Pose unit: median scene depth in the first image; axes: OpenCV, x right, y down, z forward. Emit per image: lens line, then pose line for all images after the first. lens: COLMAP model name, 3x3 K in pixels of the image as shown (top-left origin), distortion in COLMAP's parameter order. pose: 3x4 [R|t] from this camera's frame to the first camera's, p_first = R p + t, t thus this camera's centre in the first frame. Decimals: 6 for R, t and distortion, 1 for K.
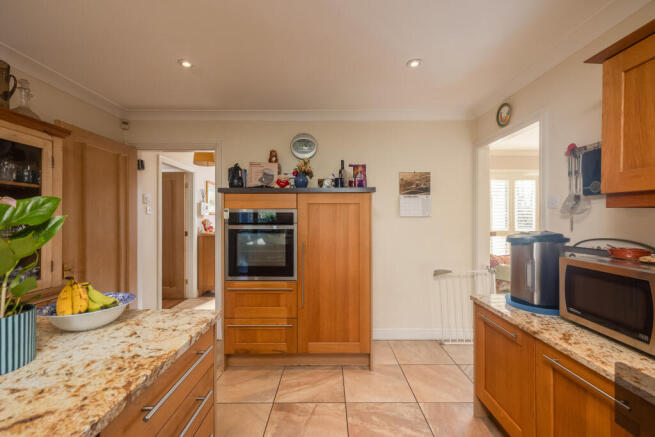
lens RADIAL K [[281.0, 0, 327.9], [0, 281.0, 218.1], [0, 0, 1]] dist [0.001005, 0.000056]
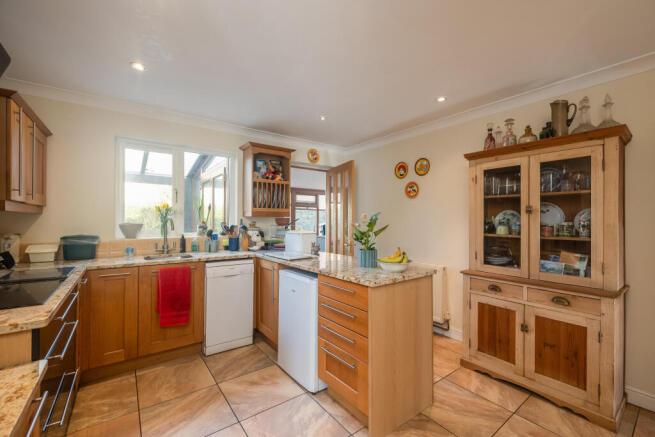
lens RADIAL K [[281.0, 0, 328.5], [0, 281.0, 221.1], [0, 0, 1]] dist [0.001005, 0.000056]
pose [[-0.800523, -0.003429, -0.599293, 0.411665], [0.000202, 0.999982, -0.005991, 0.005868], [0.599302, -0.004917, -0.800508, 1.246414]]
